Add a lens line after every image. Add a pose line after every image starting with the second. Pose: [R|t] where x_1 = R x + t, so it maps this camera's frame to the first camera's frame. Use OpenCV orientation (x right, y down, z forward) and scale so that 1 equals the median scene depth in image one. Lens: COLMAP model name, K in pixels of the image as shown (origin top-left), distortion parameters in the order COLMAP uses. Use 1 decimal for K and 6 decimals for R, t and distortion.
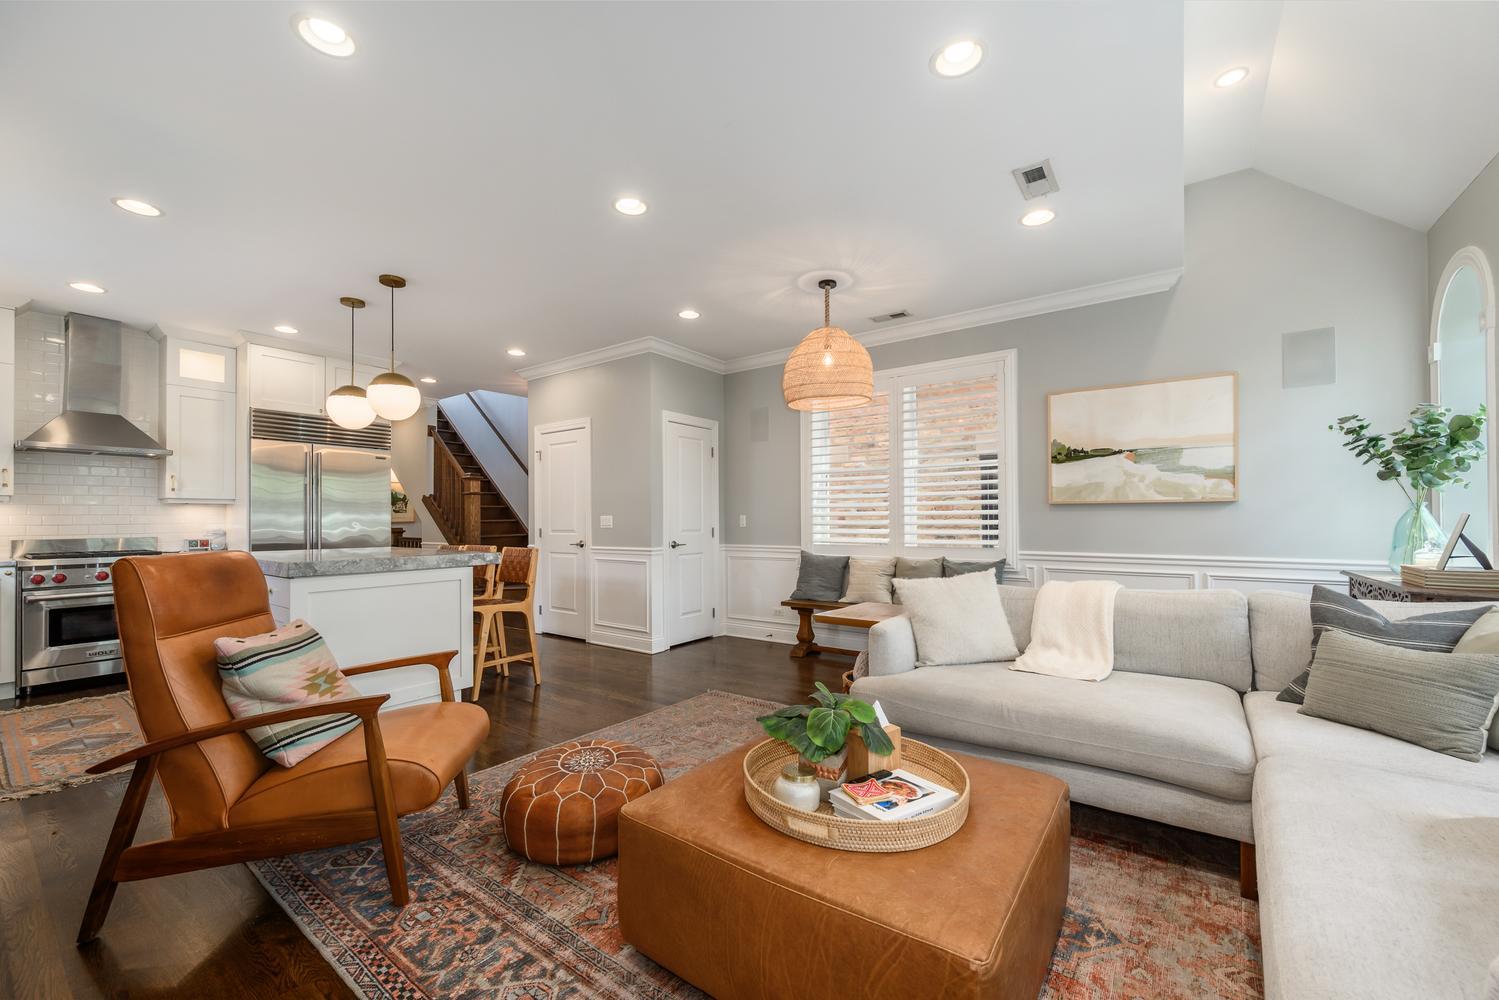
lens RADIAL K [[591.5, 0, 760.2], [0, 591.5, 511.4], [0, 0, 1]] dist [-0.011802, -0.001634]
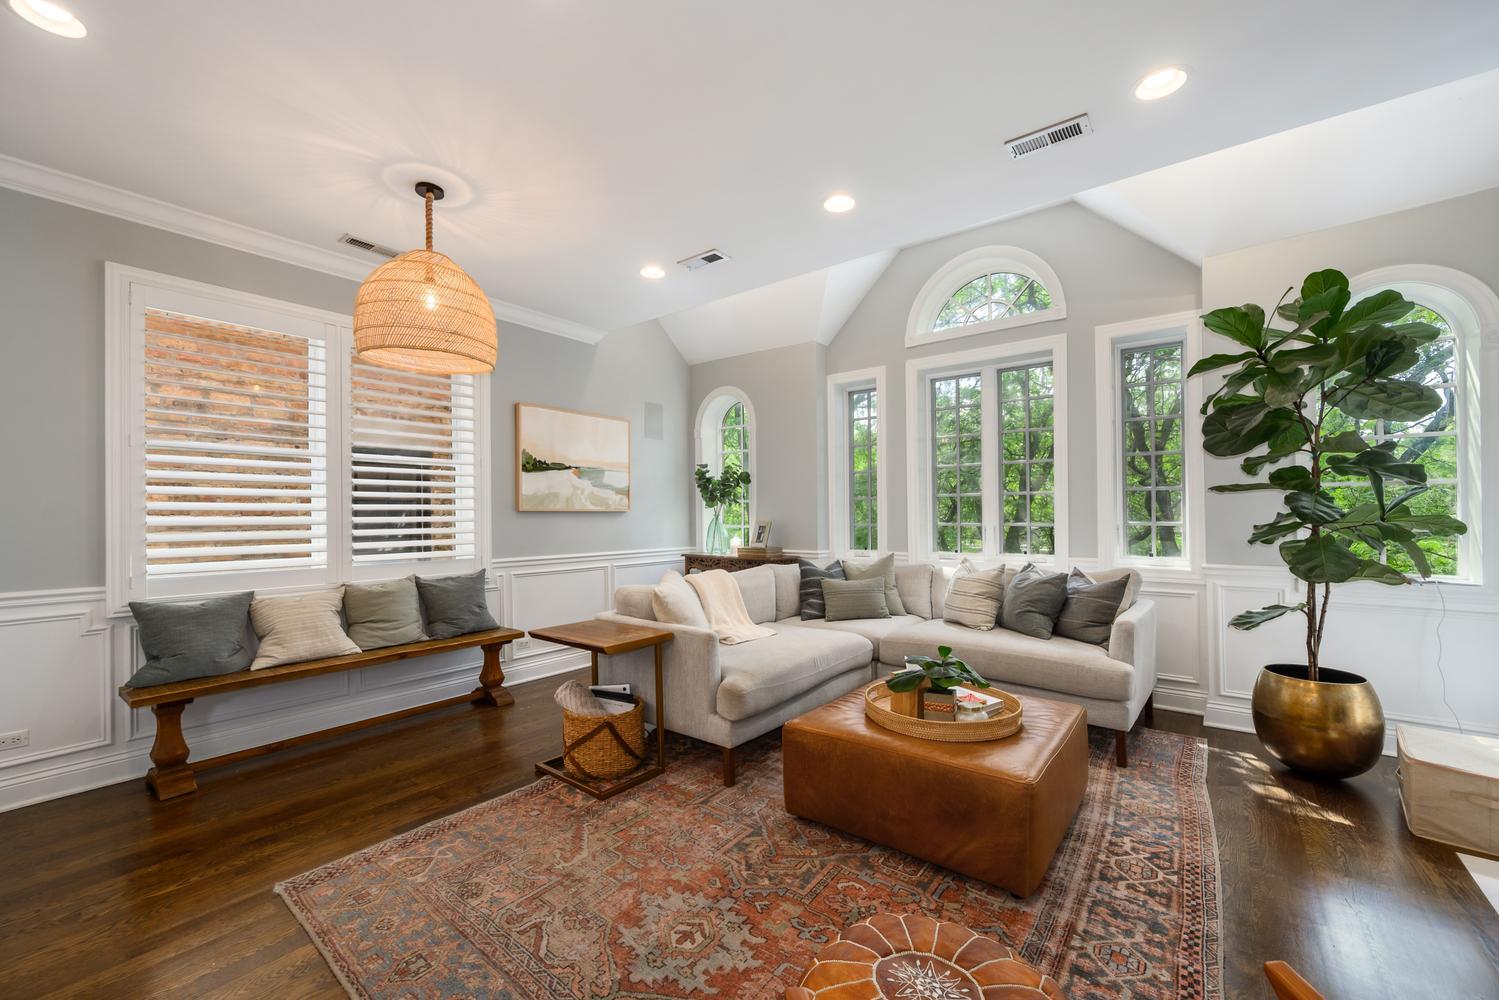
lens RADIAL K [[591.5, 0, 753.6], [0, 591.5, 515.5], [0, 0, 1]] dist [-0.011802, -0.001634]
pose [[0.039442, 0.001940, 0.999220, -0.569224], [-0.006211, 0.999979, -0.001696, -0.006305], [-0.999203, -0.006140, 0.039454, 0.606930]]
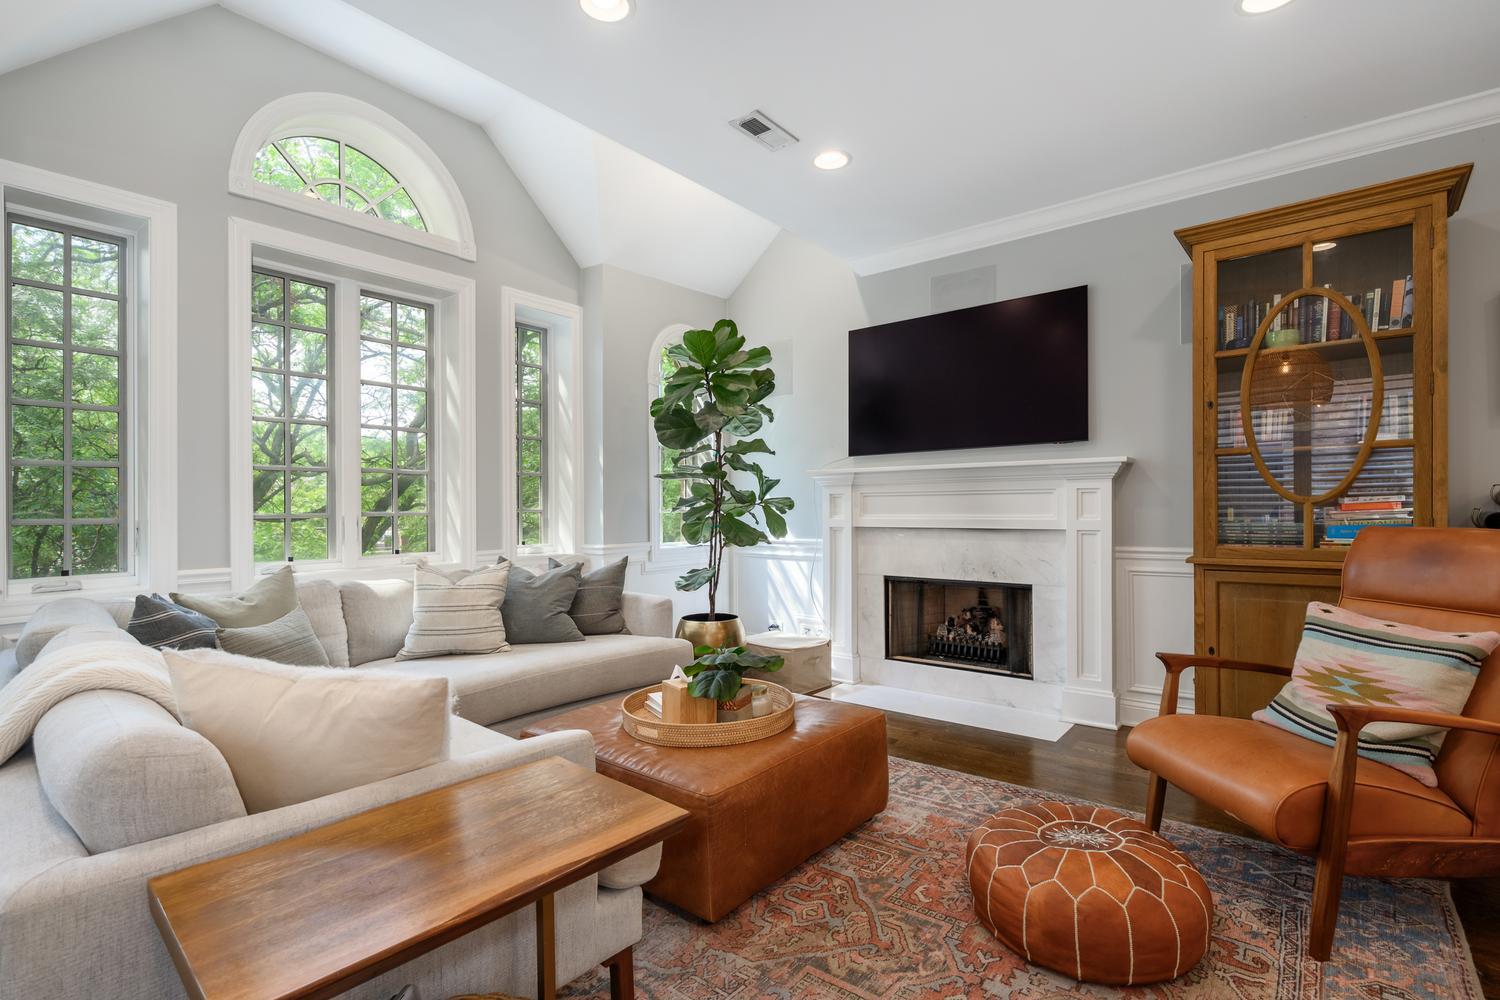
lens RADIAL K [[704.9, 0, 755.2], [0, 704.9, 499.7], [0, 0, 1]] dist [-0.004300, -0.000389]
pose [[-0.998486, 0.018057, 0.051967, 0.026509], [0.016938, 0.999617, -0.021885, 0.016850], [-0.052342, -0.020971, -0.998409, 1.088694]]
